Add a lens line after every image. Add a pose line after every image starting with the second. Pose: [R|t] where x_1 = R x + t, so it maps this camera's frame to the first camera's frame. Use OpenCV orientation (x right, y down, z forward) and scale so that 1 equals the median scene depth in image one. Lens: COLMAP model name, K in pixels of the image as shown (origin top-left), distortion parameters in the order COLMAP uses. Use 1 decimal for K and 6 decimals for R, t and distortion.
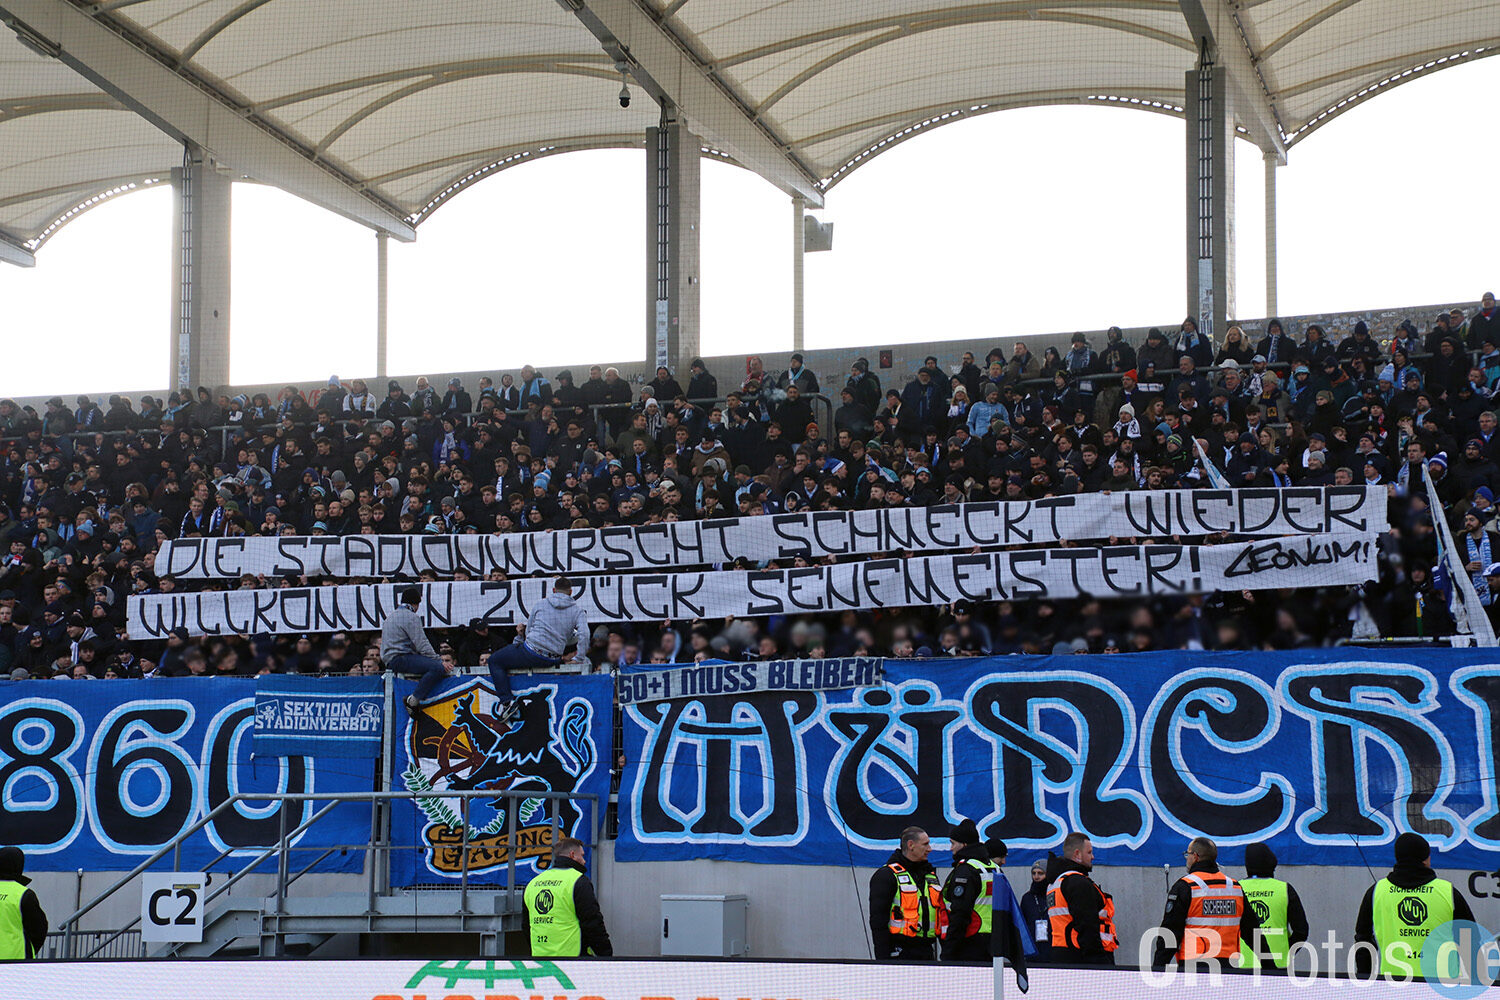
lens RADIAL K [[2699.1, 0, 721.3], [0, 2699.1, 499.0], [0, 0, 1]] dist [0.406480, 0.000000]
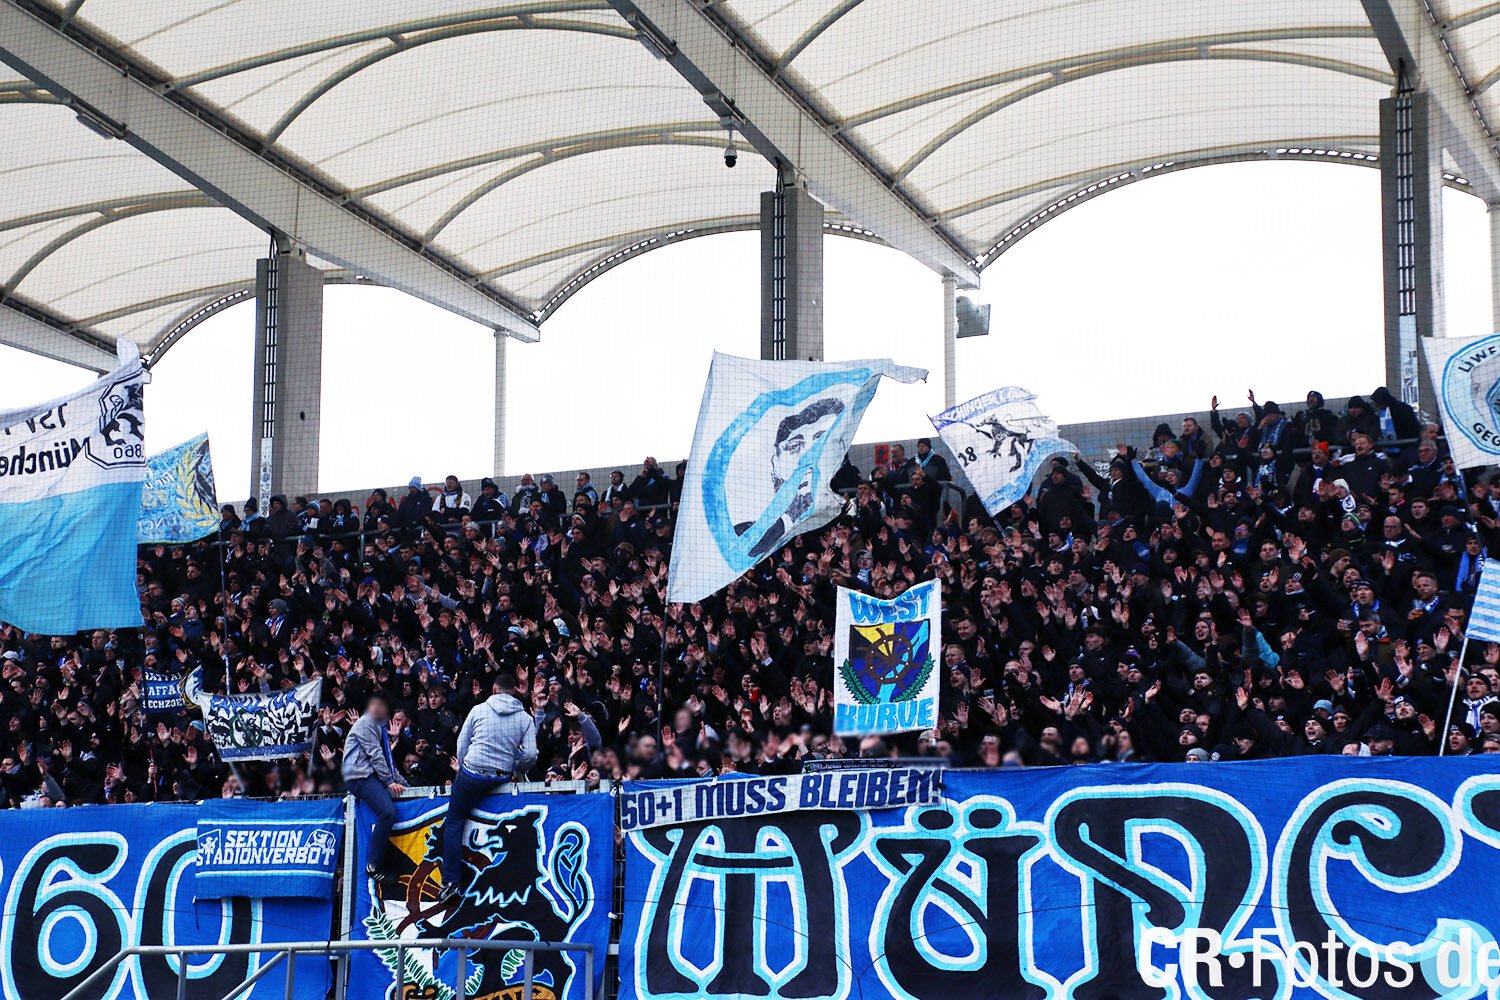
lens RADIAL K [[2608.0, 0, 735.3], [0, 2608.0, 517.0], [0, 0, 1]] dist [0.387137, 0.000000]
pose [[0.994176, -0.017823, -0.106285, 0.080830], [0.011821, 0.998314, -0.056828, 0.027683], [0.107119, 0.055241, 0.992710, 0.224944]]
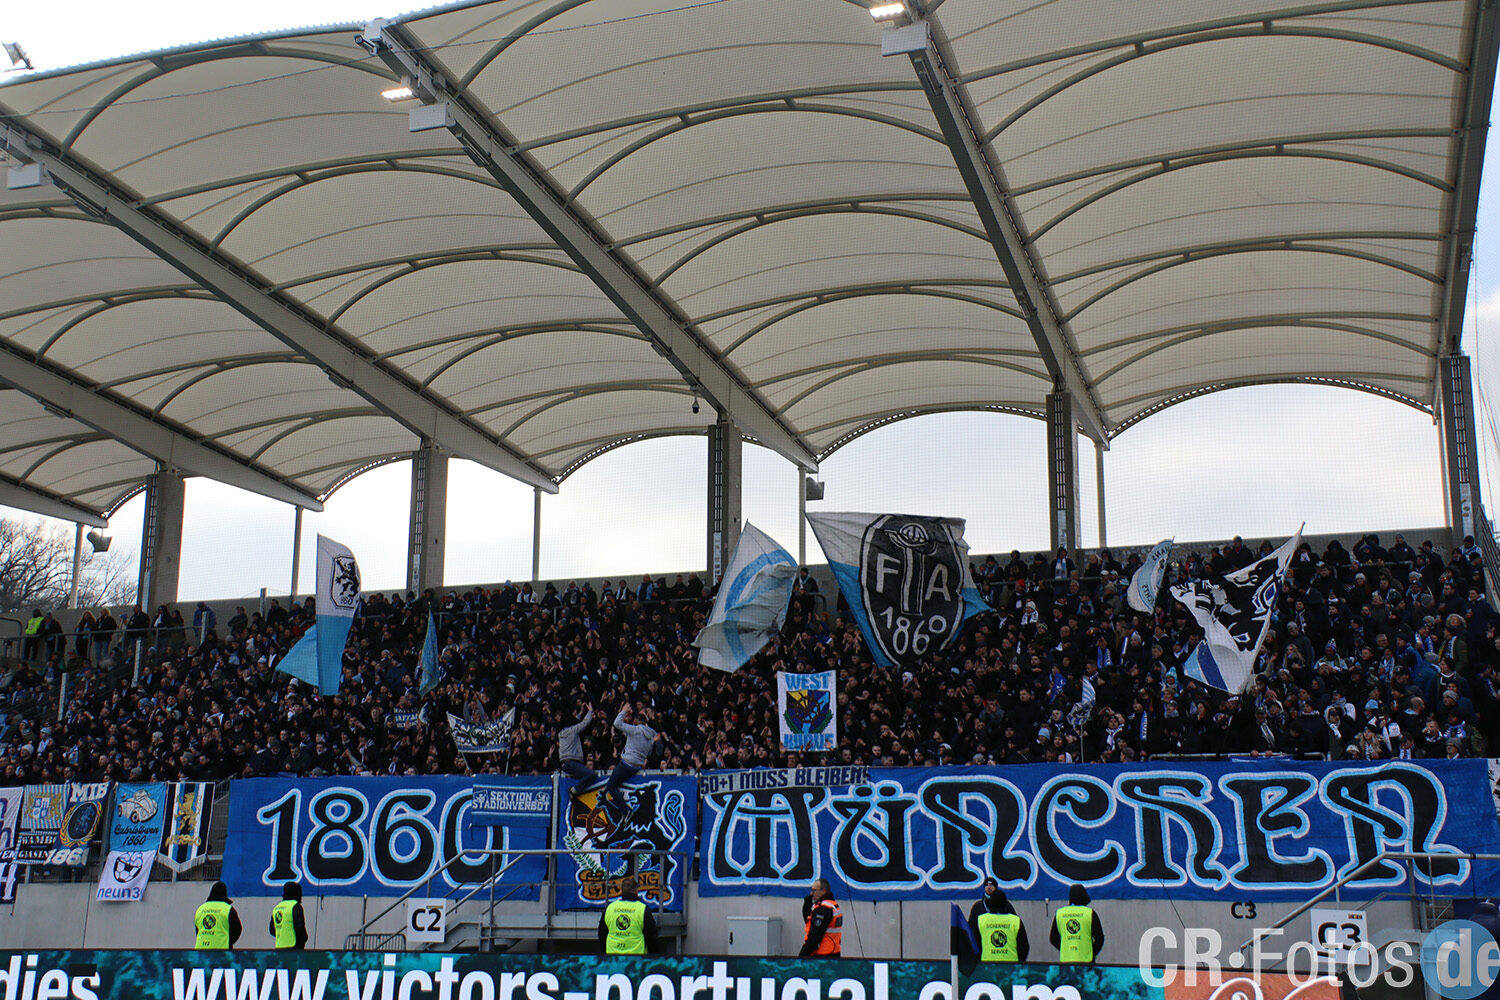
lens RADIAL K [[1741.7, 0, 719.1], [0, 1741.7, 500.2], [0, 0, 1]] dist [0.113406, 0.000000]
pose [[0.999834, 0.002575, -0.018064, -0.008578], [-0.004182, 0.995978, -0.089504, -0.004421], [0.017761, 0.089565, 0.995823, -0.033490]]
